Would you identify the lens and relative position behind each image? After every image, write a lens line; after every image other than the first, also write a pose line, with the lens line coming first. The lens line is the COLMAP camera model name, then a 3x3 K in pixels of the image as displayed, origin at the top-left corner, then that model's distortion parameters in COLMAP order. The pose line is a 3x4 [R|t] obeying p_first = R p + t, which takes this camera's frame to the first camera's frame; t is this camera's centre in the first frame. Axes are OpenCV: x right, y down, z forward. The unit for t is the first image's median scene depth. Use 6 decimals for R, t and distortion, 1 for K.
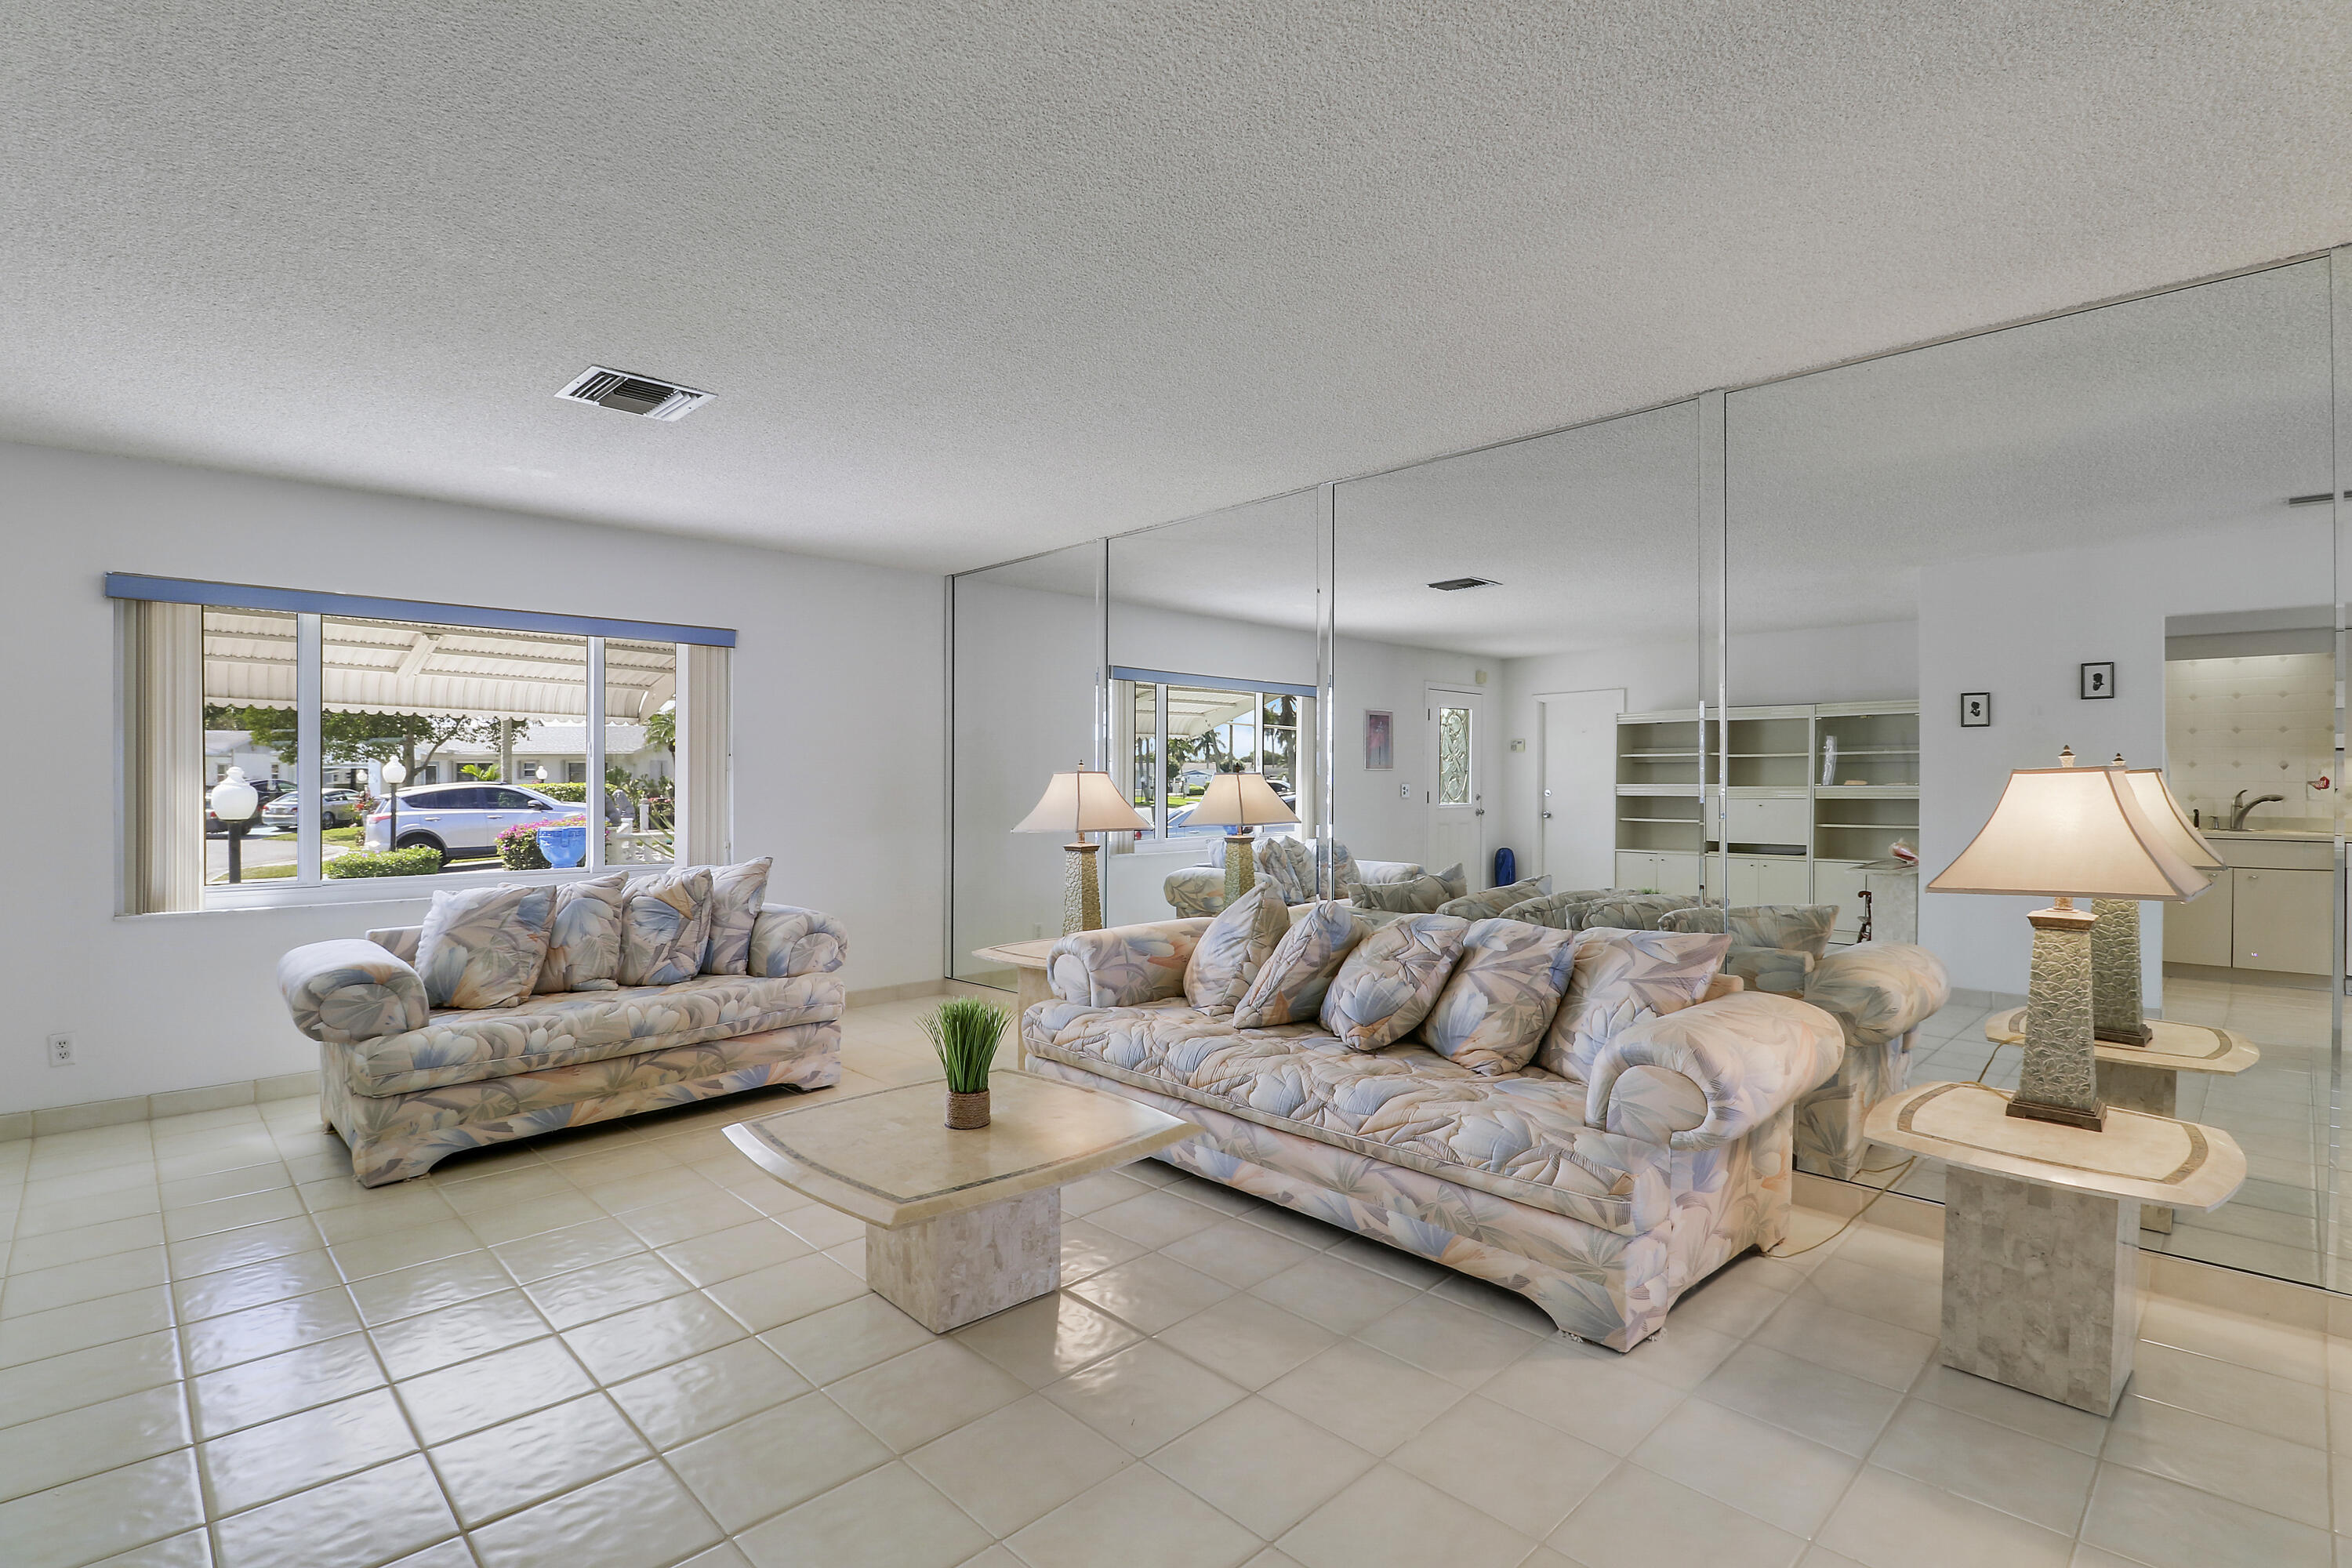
lens RADIAL K [[1125.1, 0, 1220.2], [0, 1125.1, 784.1], [0, 0, 1]] dist [-0.004959, -0.009189]
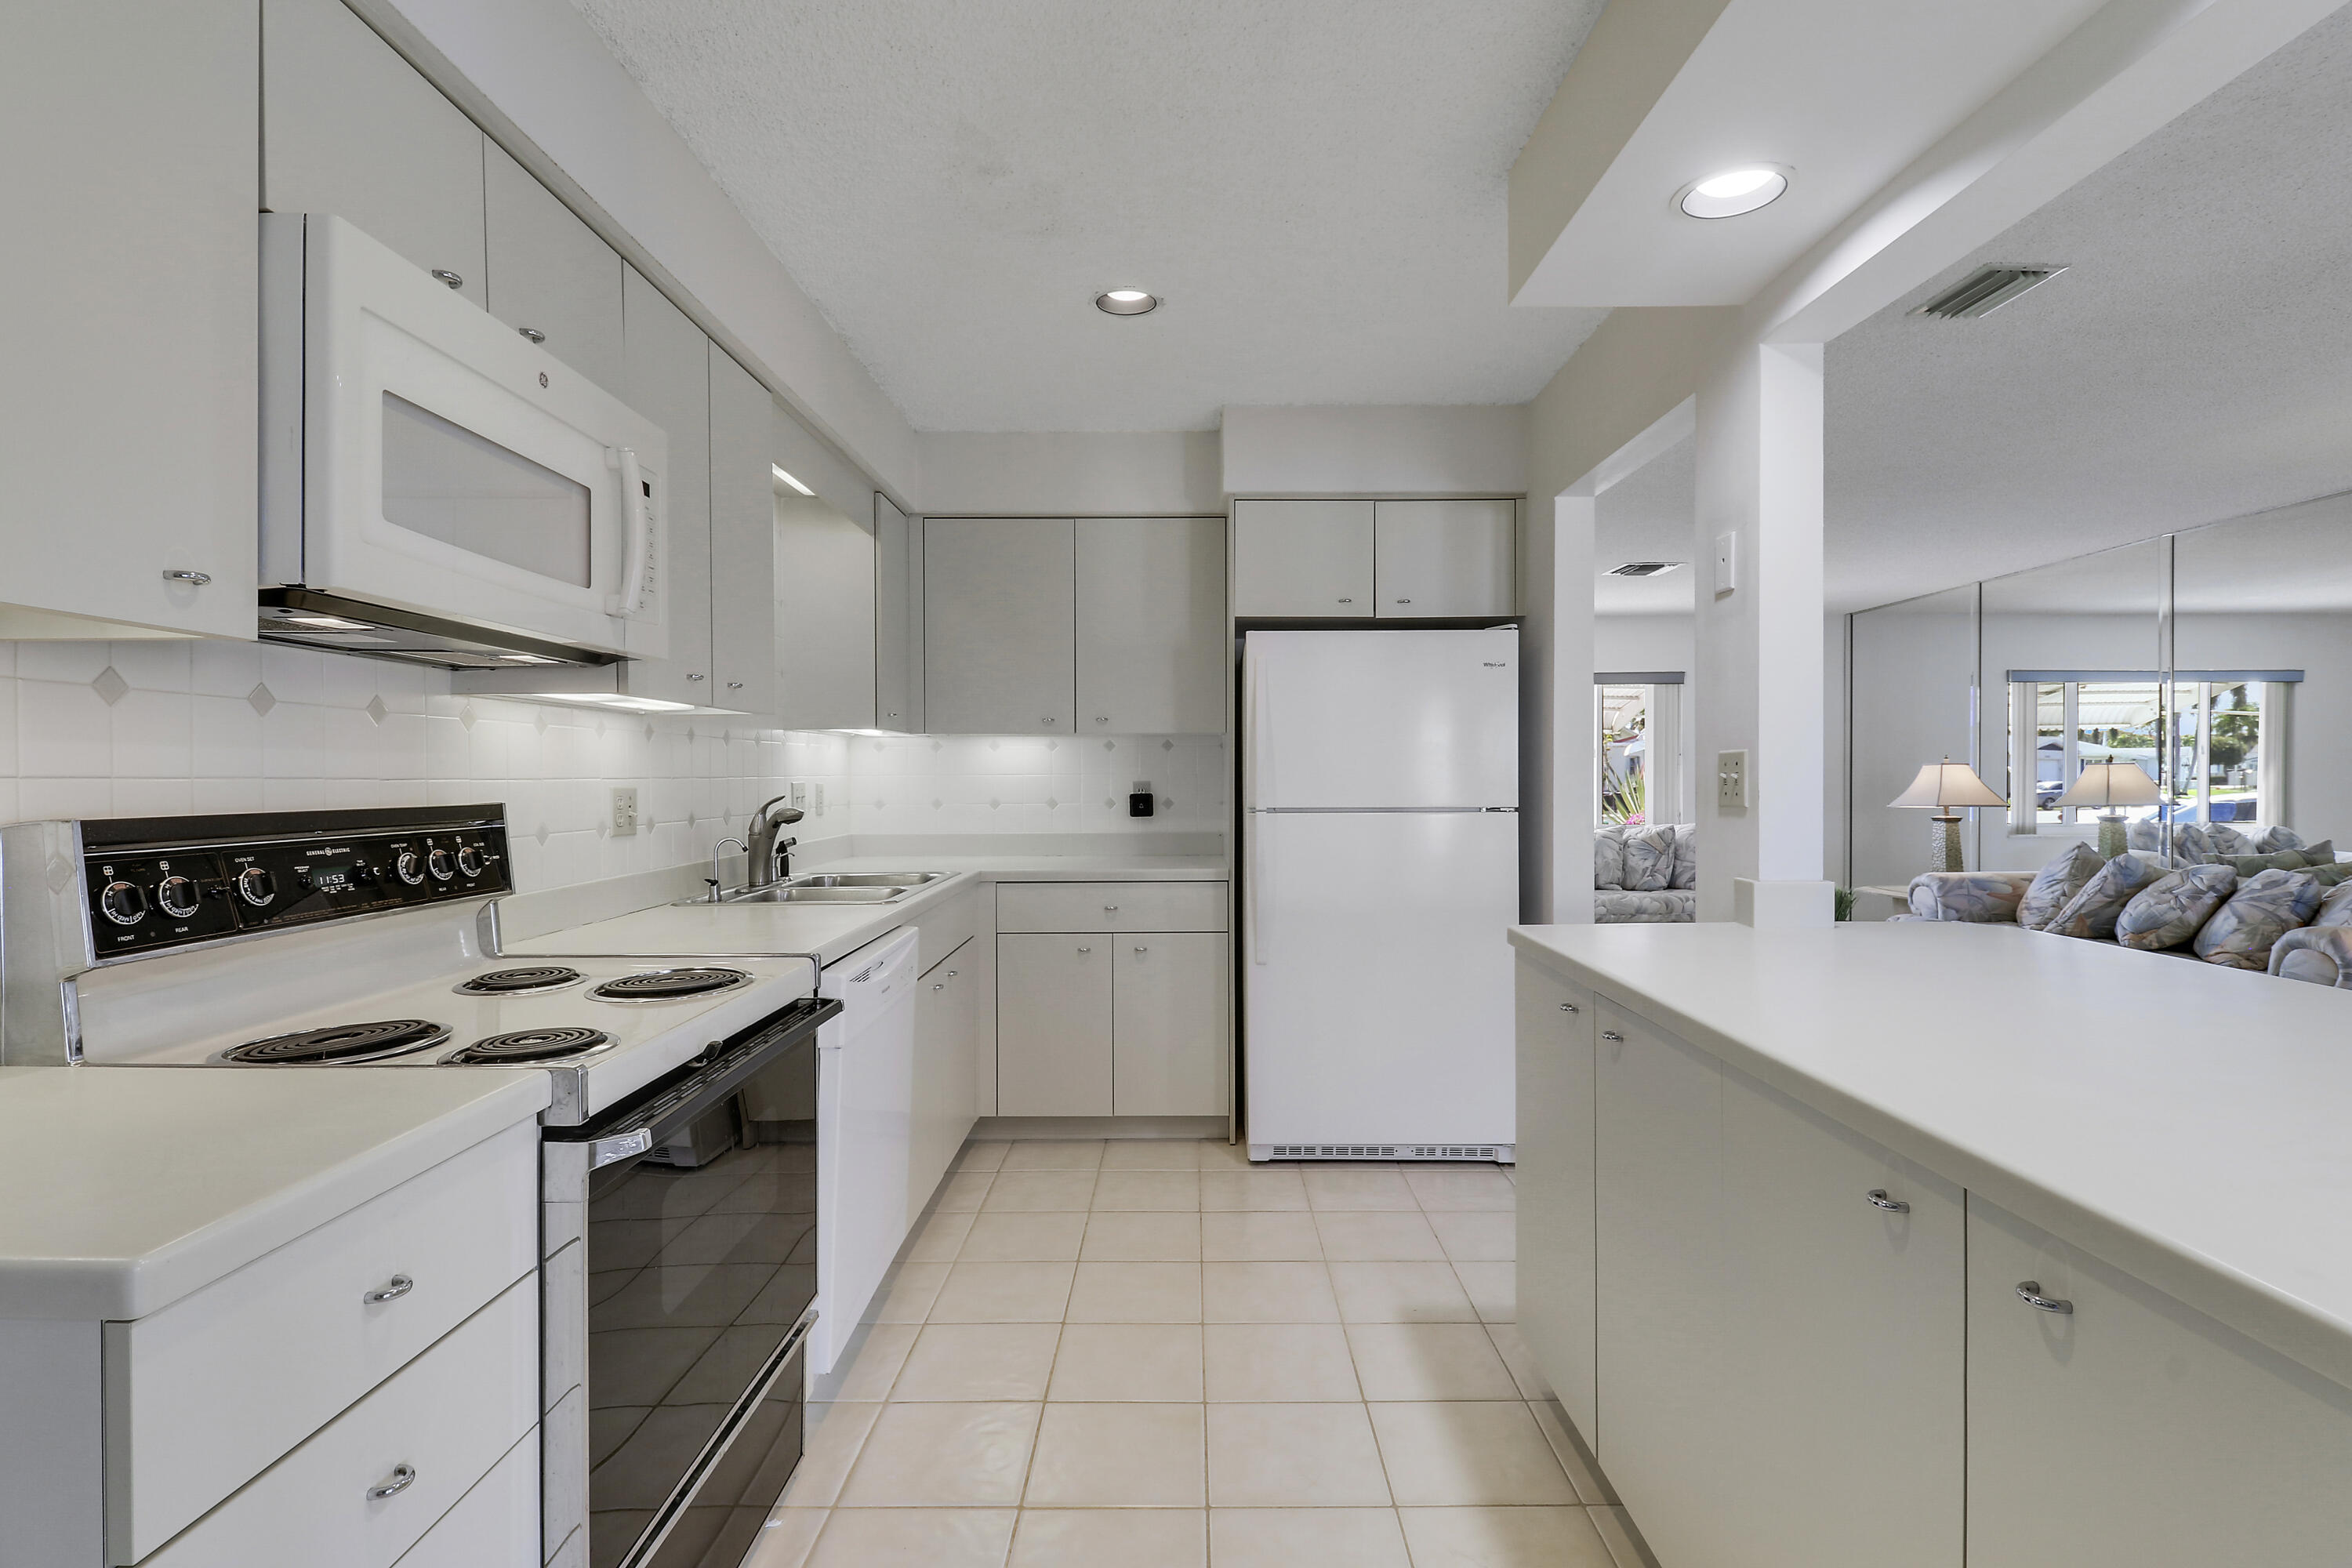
lens RADIAL K [[1125.1, 0, 1151.1], [0, 1125.1, 780.8], [0, 0, 1]] dist [-0.004959, -0.009189]
pose [[0.682473, 0.002039, -0.730908, 0.260830], [0.001447, 0.999990, 0.004140, 0.003722], [0.730910, -0.003883, 0.682463, -0.788866]]
